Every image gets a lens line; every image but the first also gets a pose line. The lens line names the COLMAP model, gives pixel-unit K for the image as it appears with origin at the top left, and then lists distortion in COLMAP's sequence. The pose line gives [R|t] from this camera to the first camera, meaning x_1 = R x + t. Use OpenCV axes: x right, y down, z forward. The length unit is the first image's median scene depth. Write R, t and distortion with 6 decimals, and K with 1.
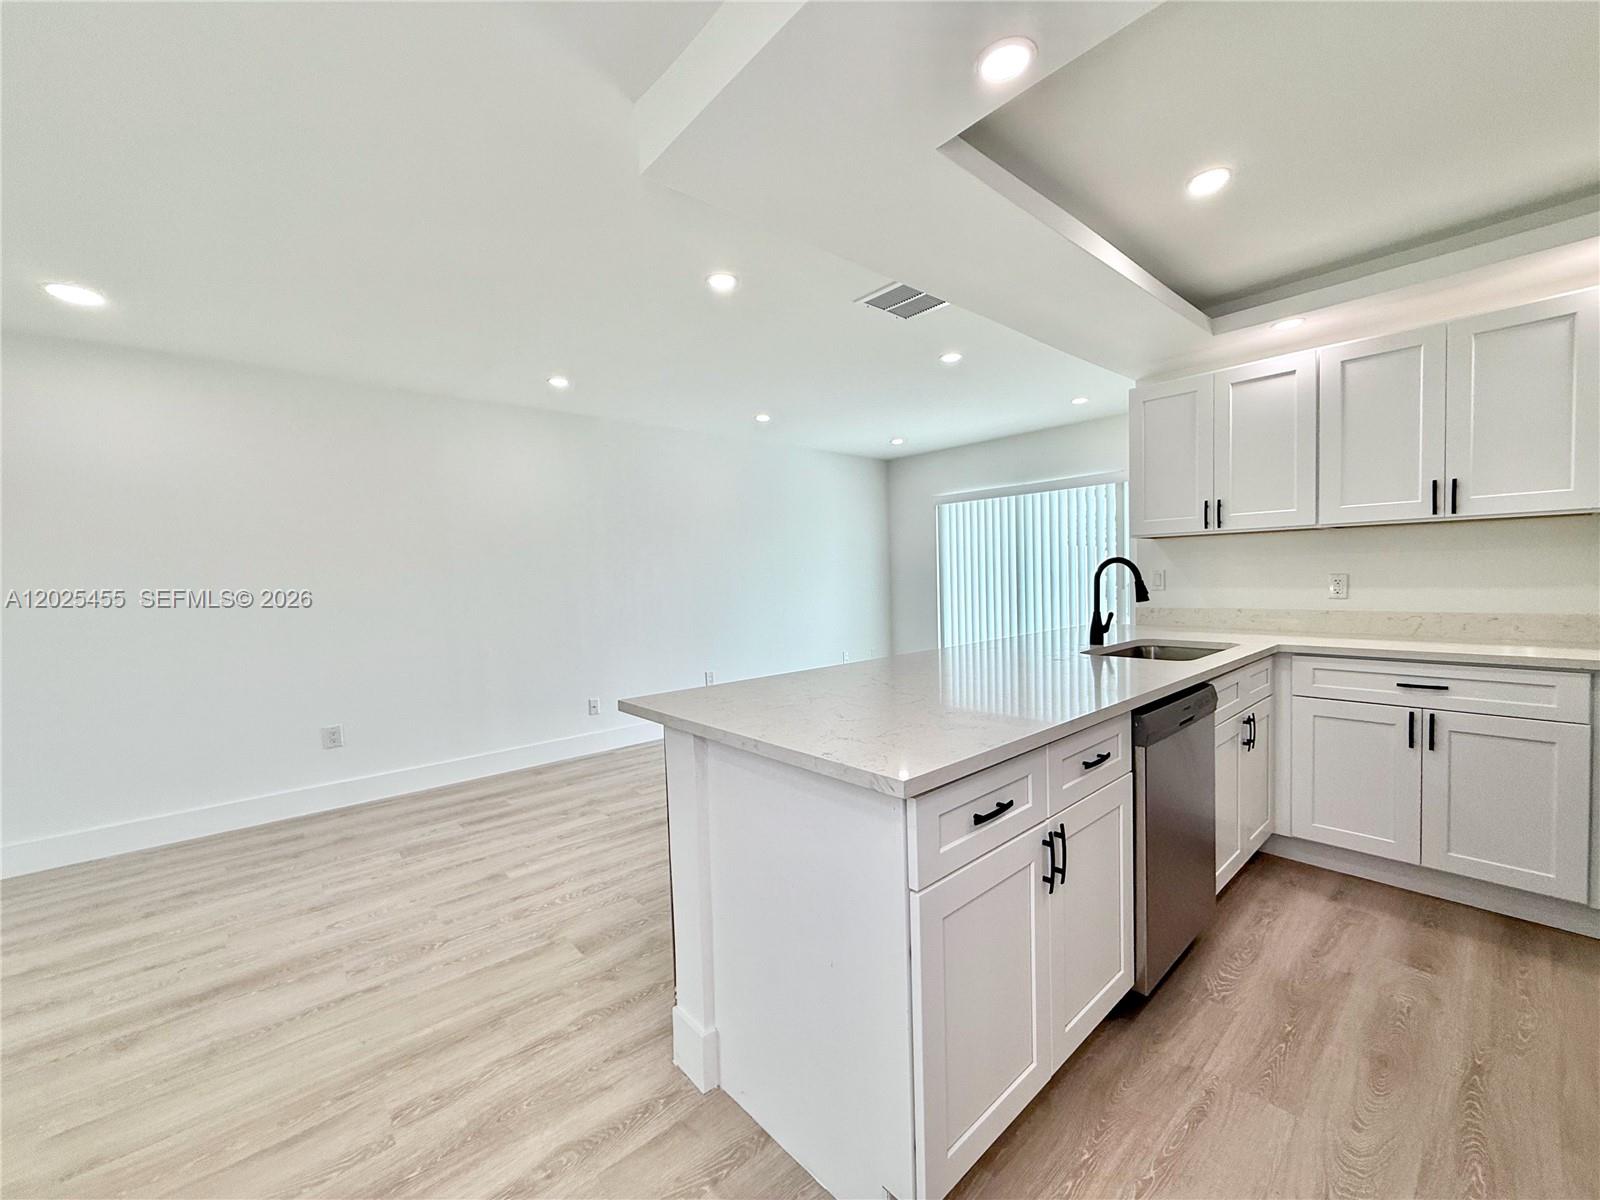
lens RADIAL K [[637.2, 0, 790.7], [0, 637.2, 601.3], [0, 0, 1]] dist [-0.002658, 0.000517]
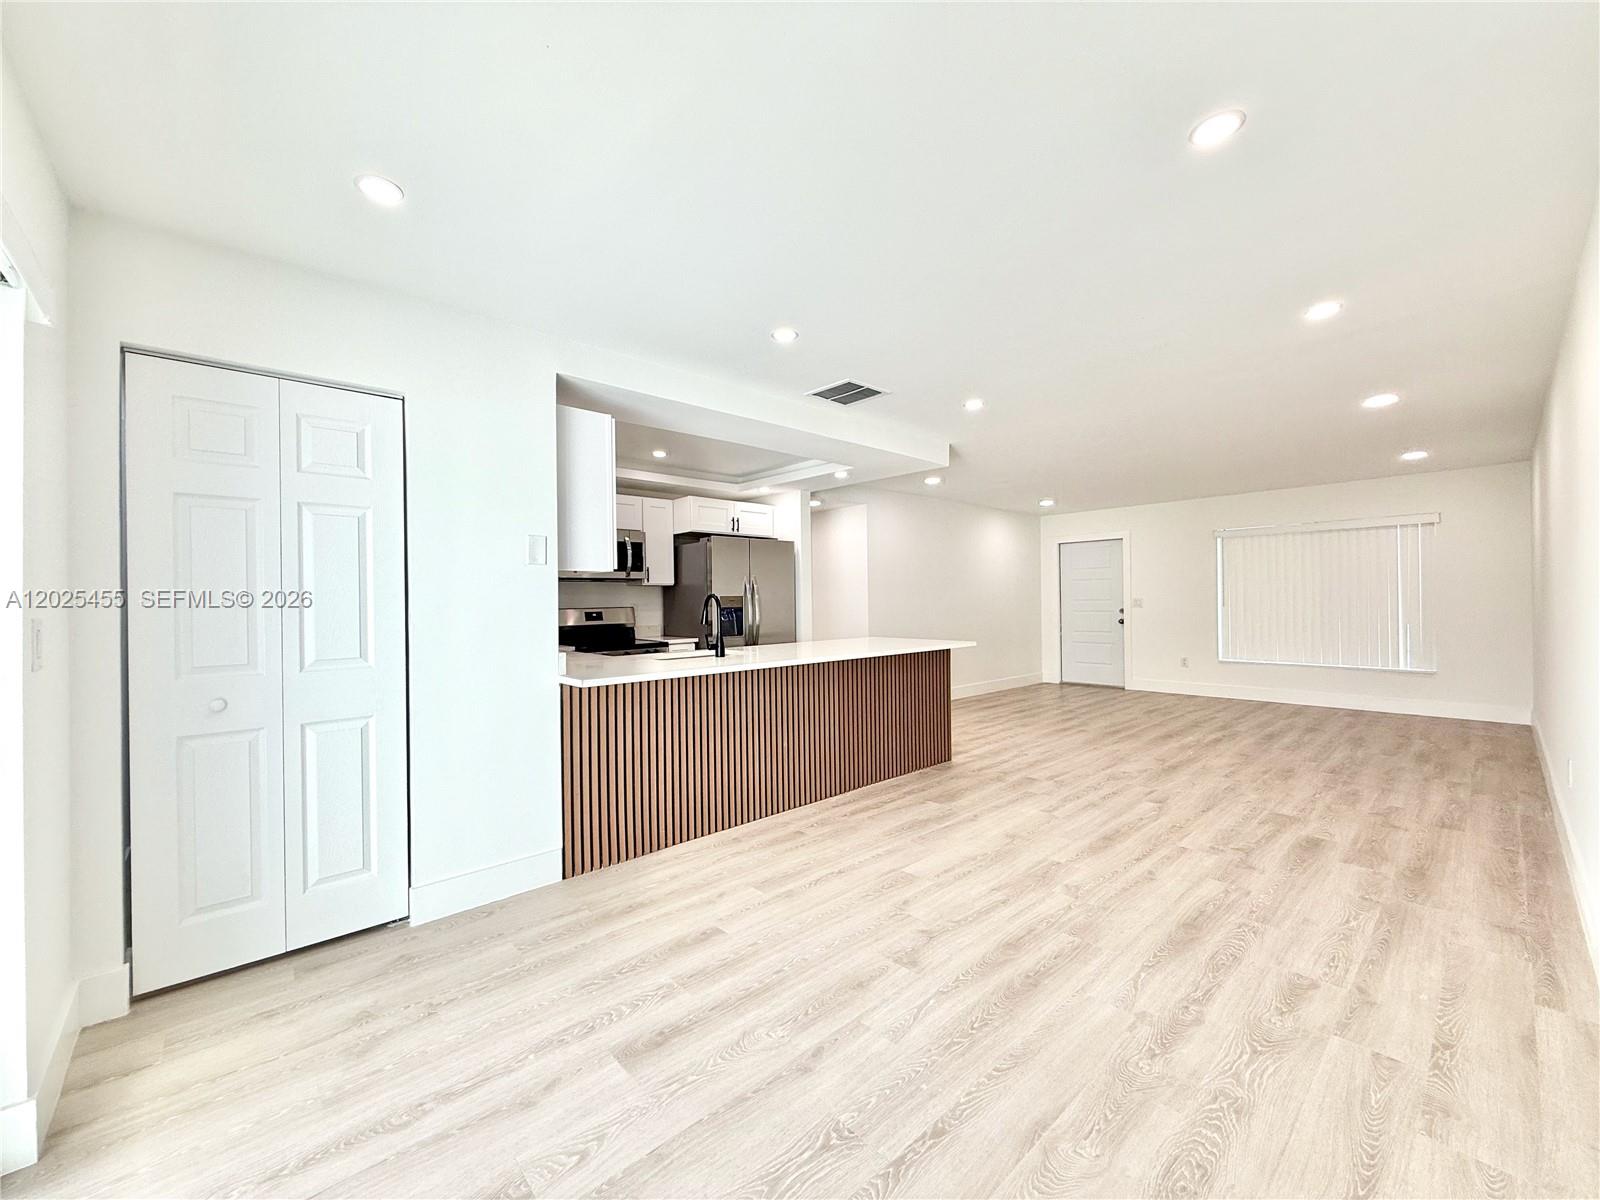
lens RADIAL K [[637.2, 0, 791.3], [0, 637.2, 602.1], [0, 0, 1]] dist [-0.002658, 0.000517]
pose [[-0.998892, 0.043056, -0.018999, 0.374246], [0.042160, 0.998084, 0.045276, -0.111032], [0.020912, 0.044425, -0.998794, 2.505695]]
